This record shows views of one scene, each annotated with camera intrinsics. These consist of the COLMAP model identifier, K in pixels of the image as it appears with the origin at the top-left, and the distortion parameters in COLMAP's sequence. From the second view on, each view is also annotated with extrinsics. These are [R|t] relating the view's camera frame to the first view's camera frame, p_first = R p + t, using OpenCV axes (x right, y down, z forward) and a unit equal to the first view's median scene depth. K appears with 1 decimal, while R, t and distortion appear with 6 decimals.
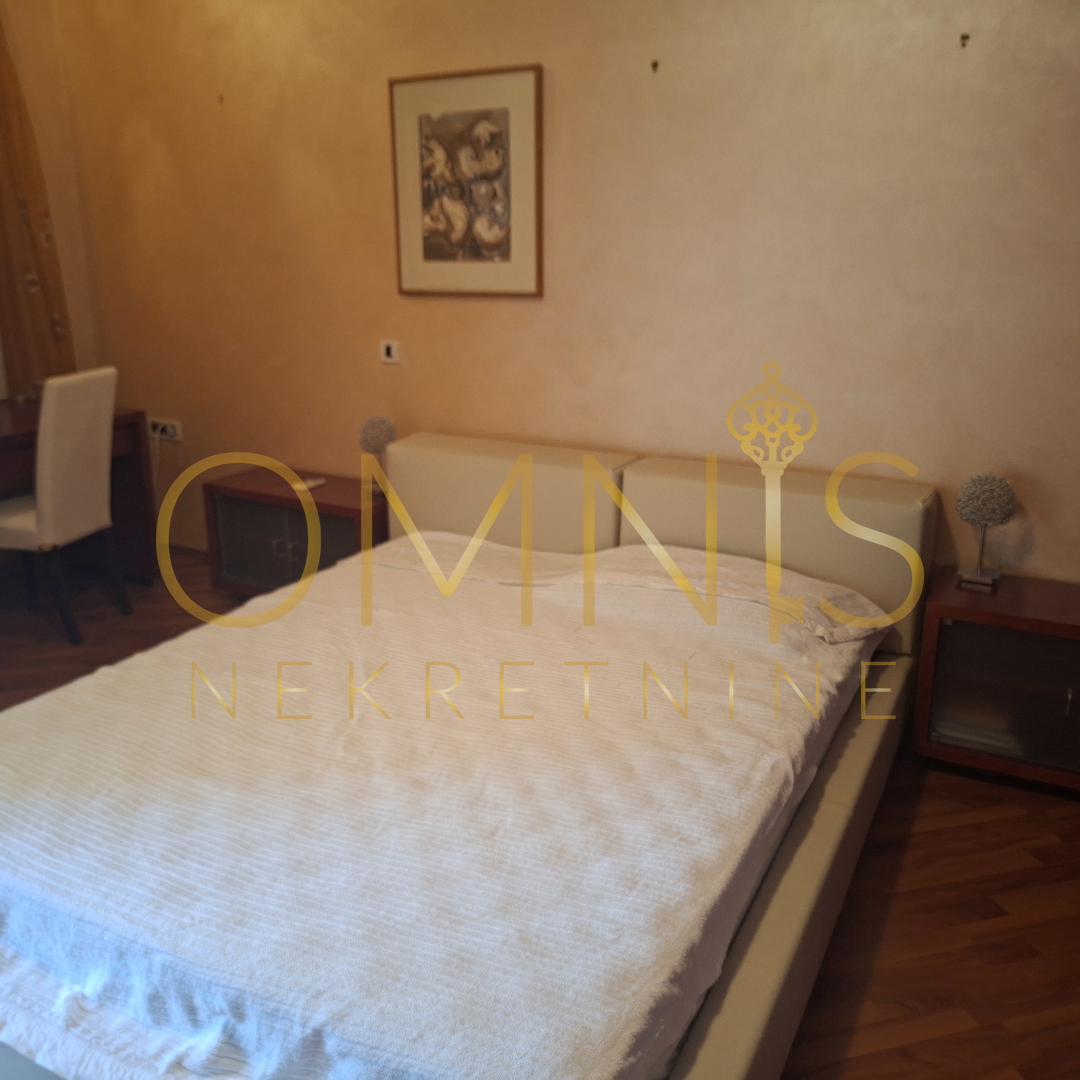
lens RADIAL K [[994.8, 0, 526.2], [0, 994.8, 512.6], [0, 0, 1]] dist [0.110042, -0.160533]
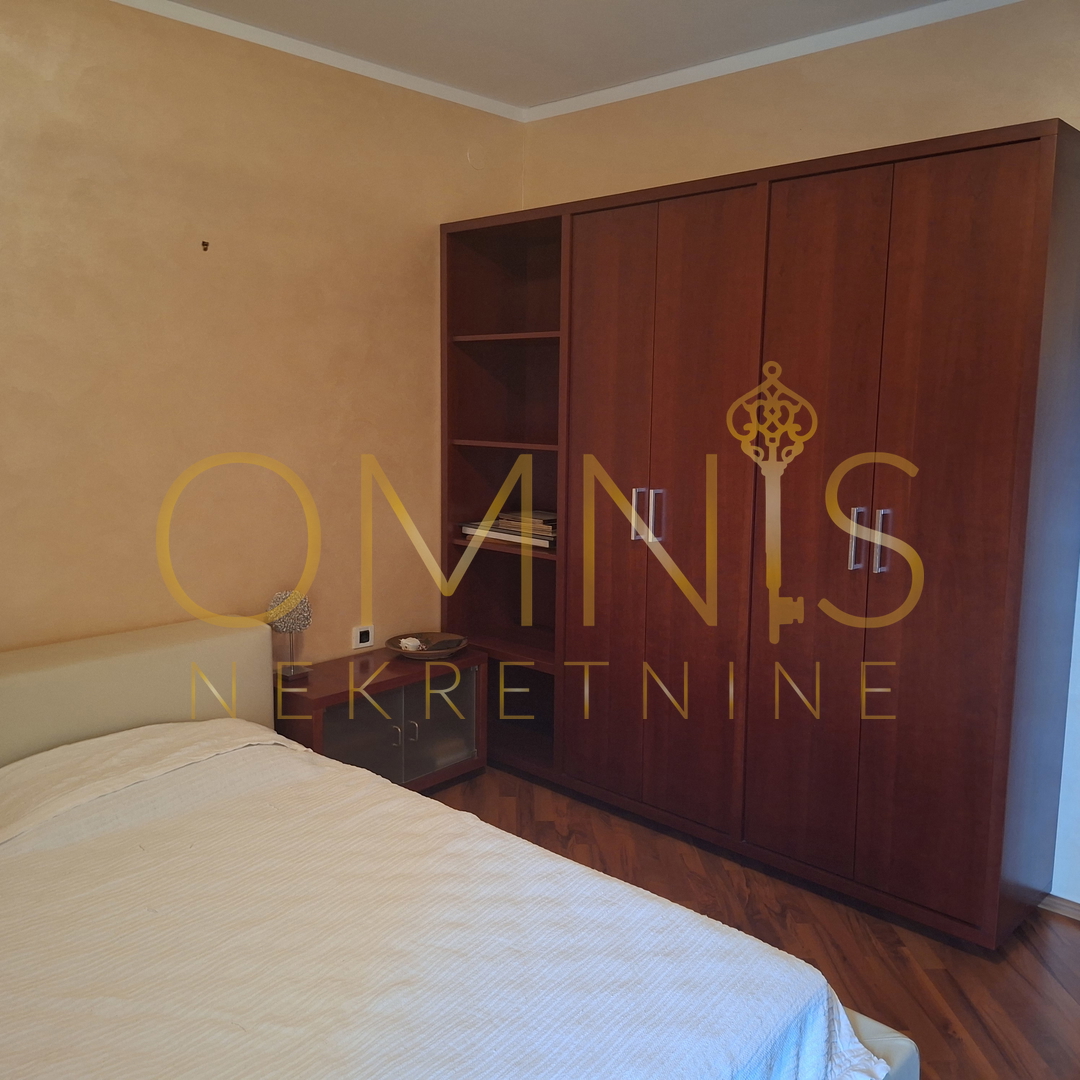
lens RADIAL K [[990.4, 0, 531.0], [0, 990.4, 524.7], [0, 0, 1]] dist [0.127941, -0.195571]
pose [[0.254299, -0.126510, 0.958815, -0.917676], [0.244347, 0.967648, 0.062869, -0.175101], [-0.935749, 0.218296, 0.276985, 0.520537]]
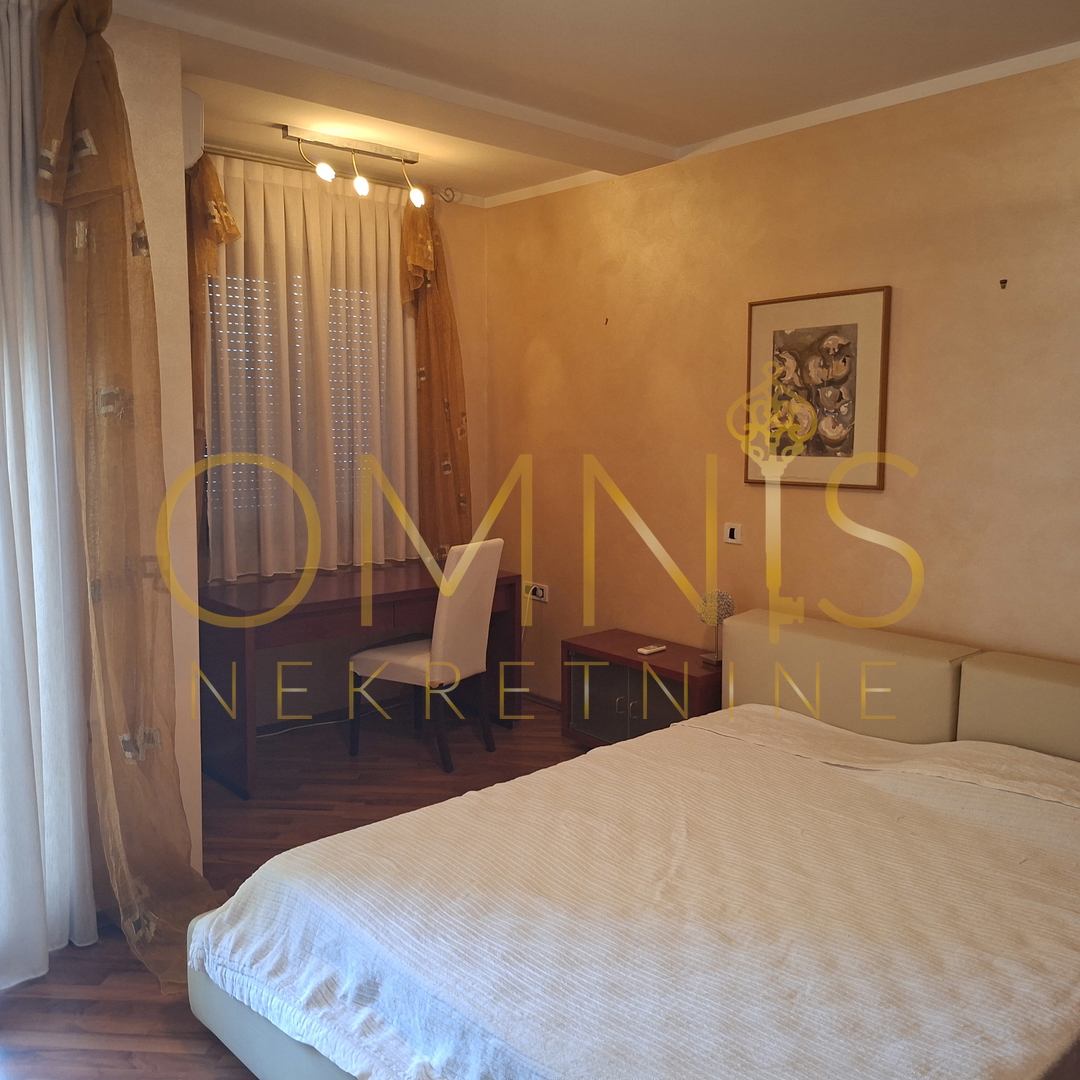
lens RADIAL K [[990.4, 0, 531.0], [0, 990.4, 524.7], [0, 0, 1]] dist [0.127941, -0.195571]
pose [[0.938272, 0.039532, -0.343631, 0.051261], [-0.092821, 0.985786, -0.140038, 0.003117], [0.333211, 0.163290, 0.928605, -0.150803]]
